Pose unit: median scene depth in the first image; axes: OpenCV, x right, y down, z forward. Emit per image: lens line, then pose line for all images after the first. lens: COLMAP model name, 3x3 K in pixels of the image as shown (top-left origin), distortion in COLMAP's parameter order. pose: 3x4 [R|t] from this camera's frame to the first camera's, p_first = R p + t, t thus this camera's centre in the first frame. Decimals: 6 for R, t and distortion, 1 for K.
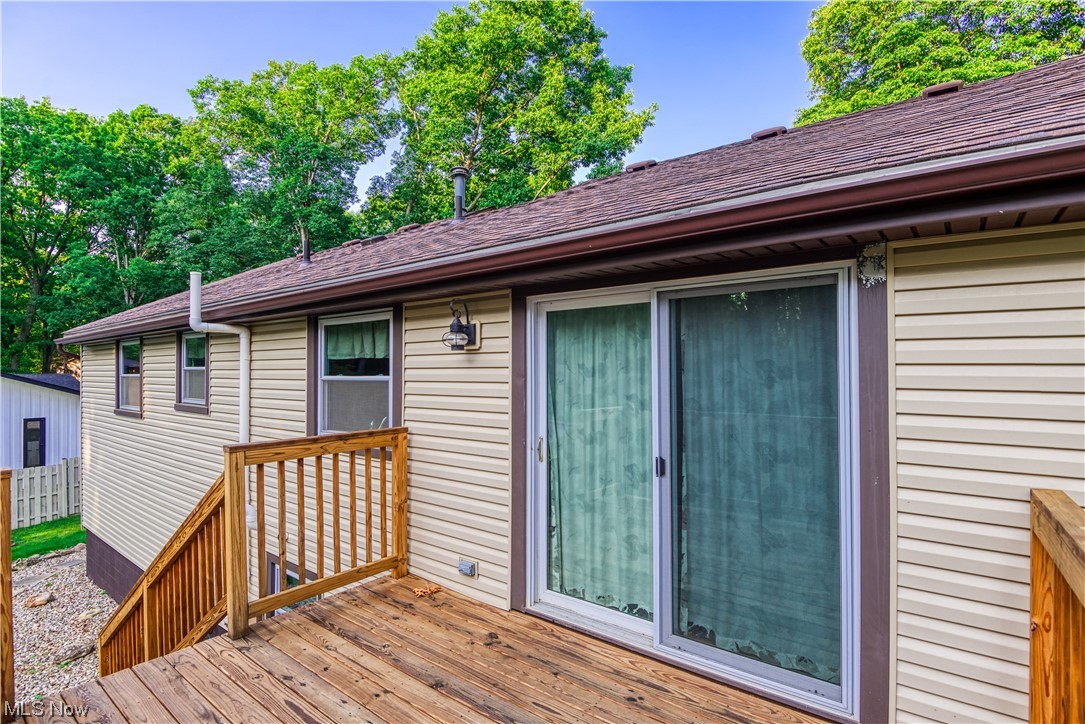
lens RADIAL K [[507.4, 0, 542.5], [0, 507.4, 362.0], [0, 0, 1]] dist [-0.000946, -0.000513]
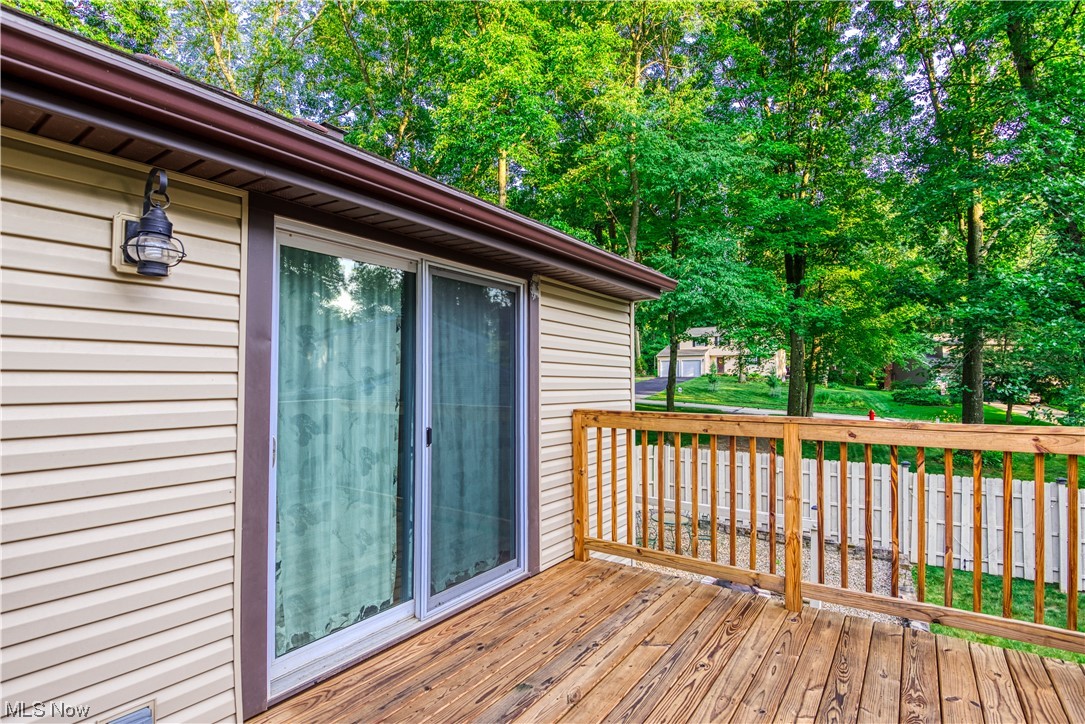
lens RADIAL K [[547.6, 0, 542.5], [0, 547.6, 362.0], [0, 0, 1]] dist [-0.000697, -0.000426]
pose [[-0.031485, 0.027379, 0.999129, -0.874833], [-0.029500, 0.999164, -0.028310, 0.079902], [-0.999069, -0.030365, -0.030651, 0.810742]]
